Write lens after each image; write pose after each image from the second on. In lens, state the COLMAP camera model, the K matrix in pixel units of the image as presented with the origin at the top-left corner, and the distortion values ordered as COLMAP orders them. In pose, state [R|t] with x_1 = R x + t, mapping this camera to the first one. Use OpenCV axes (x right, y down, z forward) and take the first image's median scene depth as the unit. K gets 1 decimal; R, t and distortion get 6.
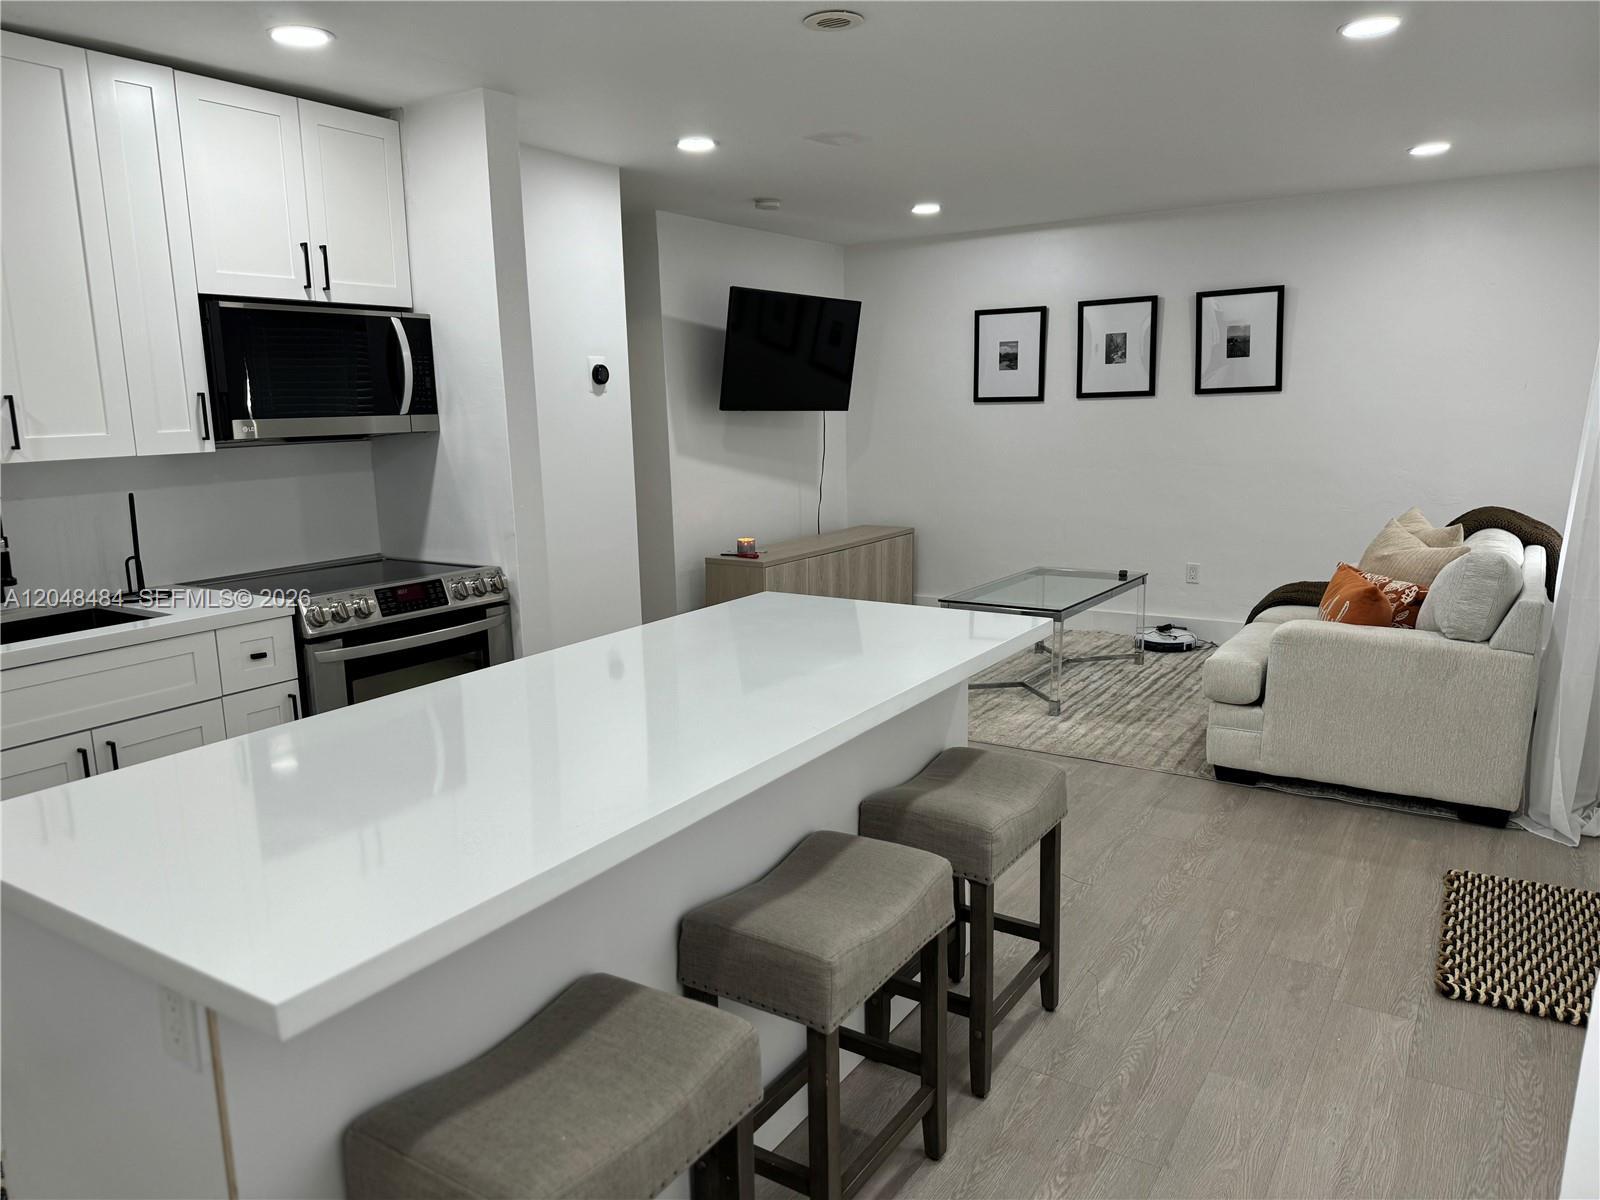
lens RADIAL K [[1117.9, 0, 747.5], [0, 1117.9, 627.6], [0, 0, 1]] dist [0.035445, -0.087385]
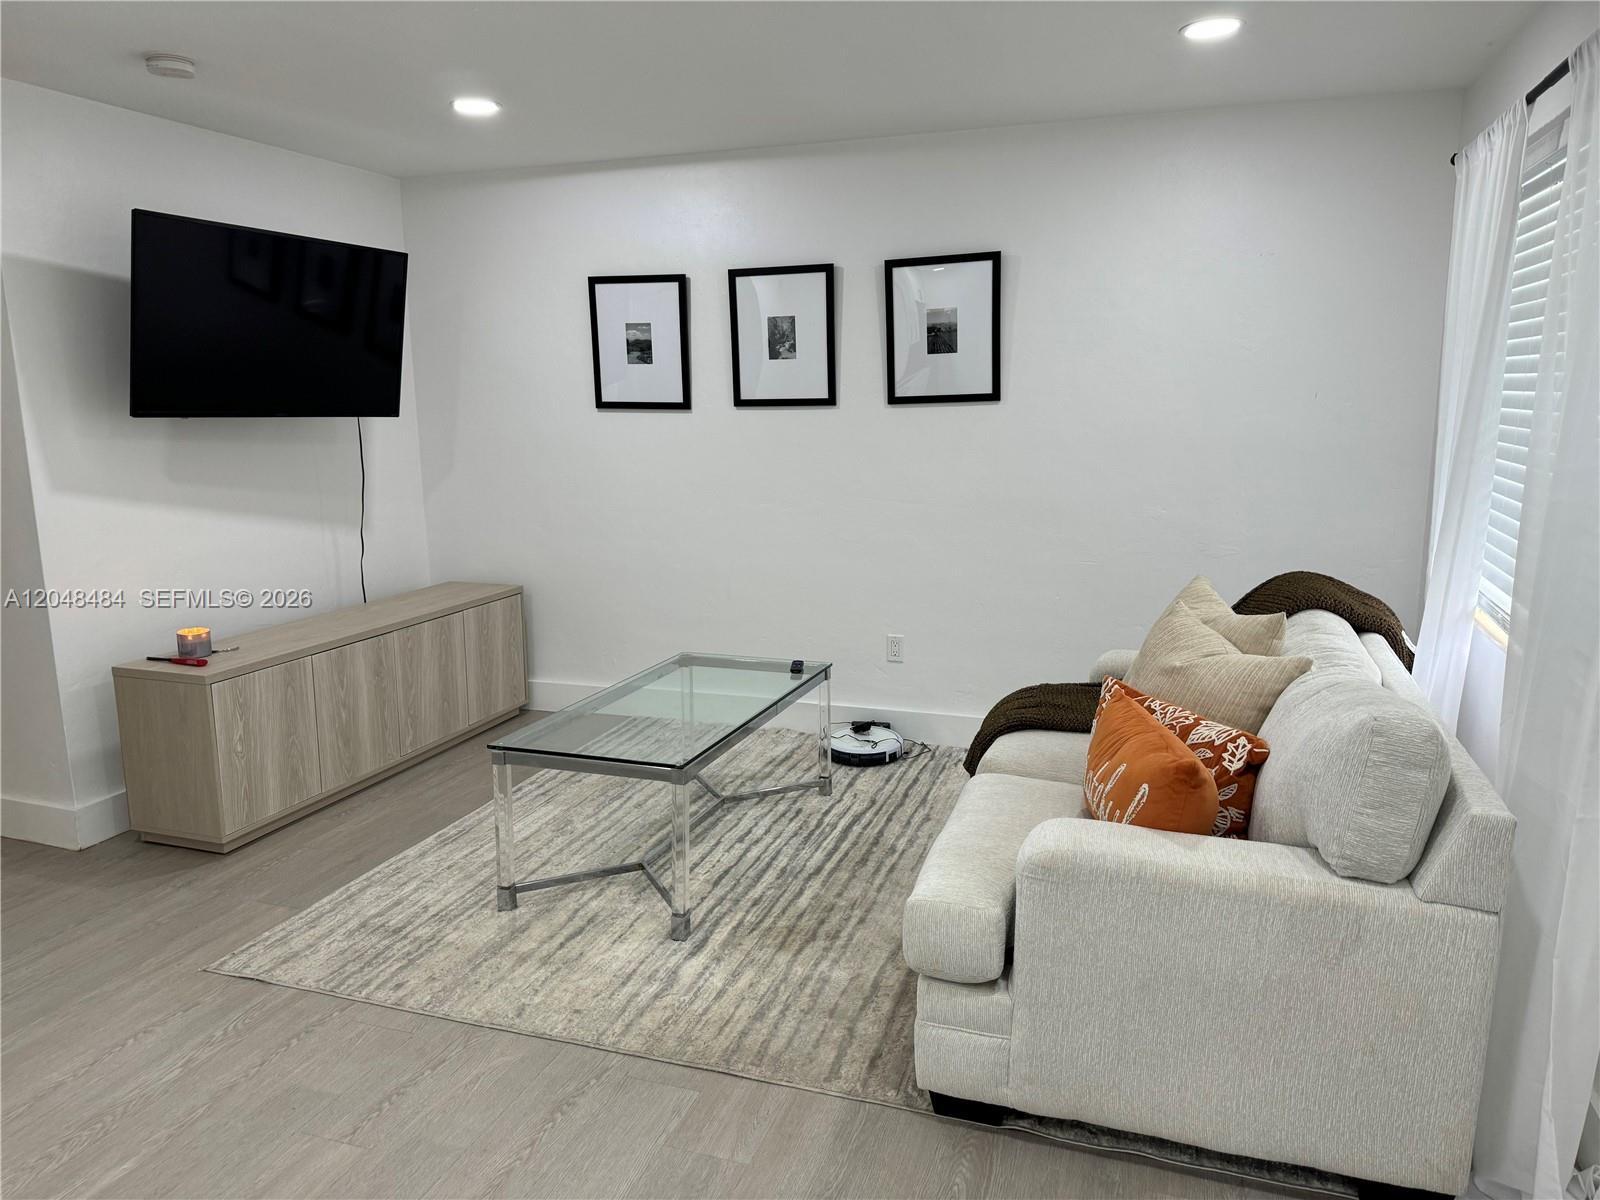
lens RADIAL K [[1117.9, 0, 779.0], [0, 1117.9, 611.1], [0, 0, 1]] dist [0.035445, -0.087385]
pose [[0.965761, -0.032191, 0.257428, 0.157418], [0.036326, 0.999276, -0.011321, -0.076669], [-0.256877, 0.020285, 0.966231, 0.362626]]
